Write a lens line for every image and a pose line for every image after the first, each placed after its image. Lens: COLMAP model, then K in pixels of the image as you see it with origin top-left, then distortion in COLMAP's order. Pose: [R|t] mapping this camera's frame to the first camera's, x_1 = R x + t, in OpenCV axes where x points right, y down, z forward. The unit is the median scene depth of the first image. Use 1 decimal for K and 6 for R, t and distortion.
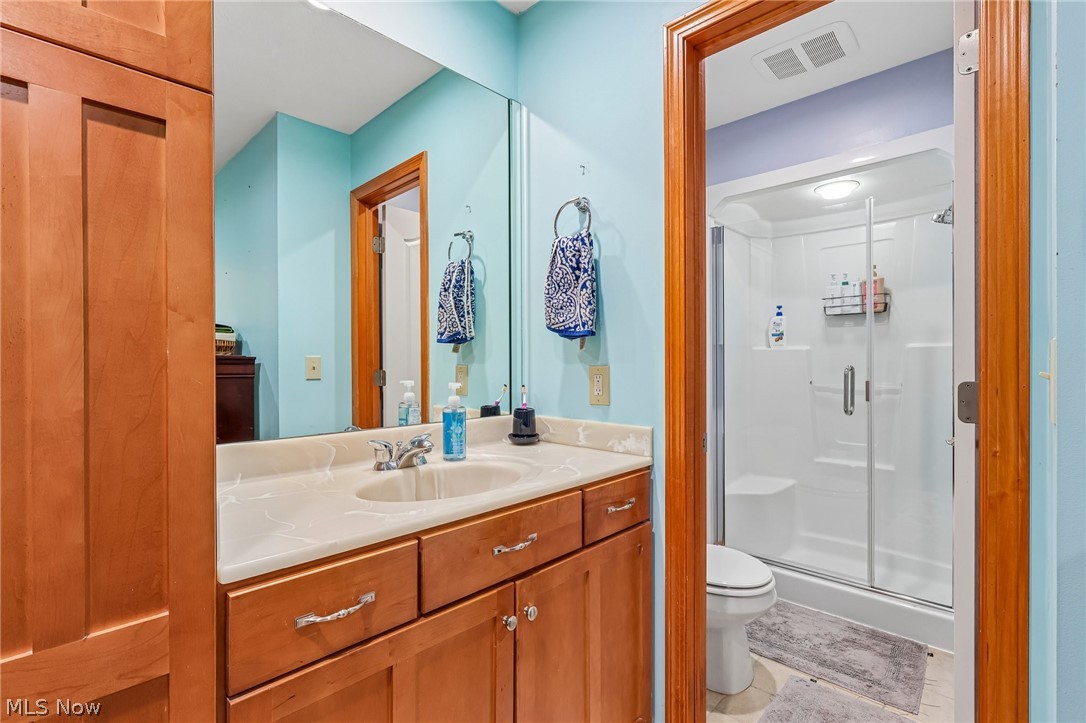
lens RADIAL K [[496.6, 0, 537.1], [0, 496.6, 364.9], [0, 0, 1]] dist [0.001098, 0.000152]
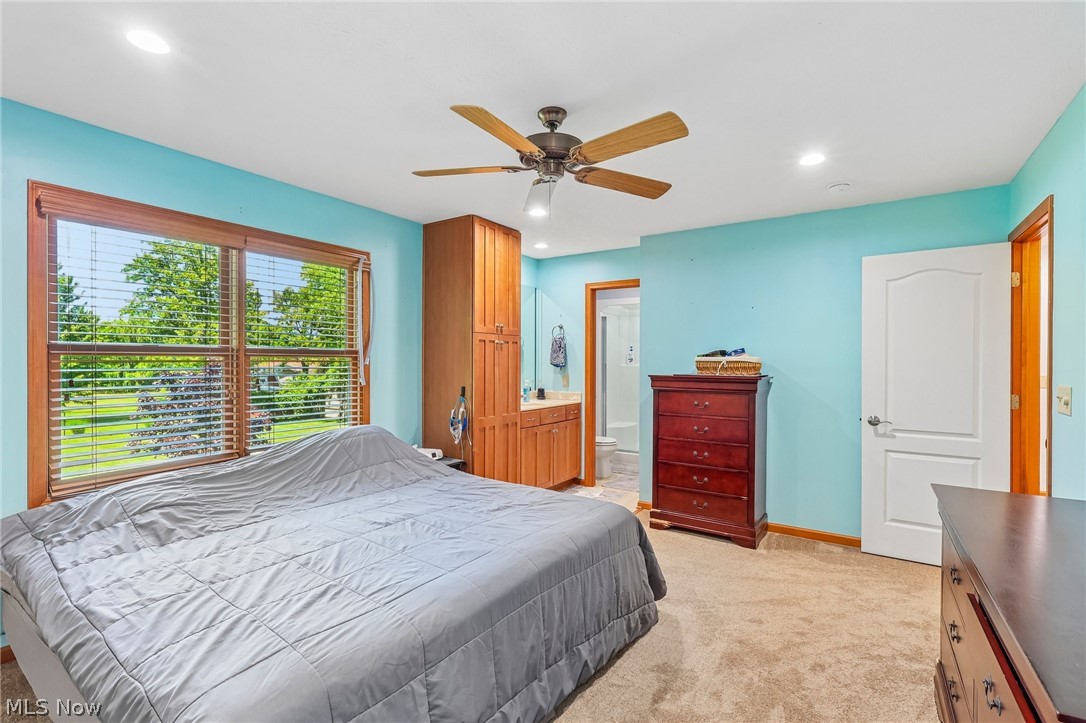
lens RADIAL K [[508.7, 0, 543.0], [0, 508.7, 361.5], [0, 0, 1]] dist [0.000620, 0.000827]
pose [[0.982092, 0.005984, 0.188306, -0.684334], [-0.005881, 0.999982, -0.001105, -0.087687], [-0.188309, -0.000022, 0.982110, -2.389816]]
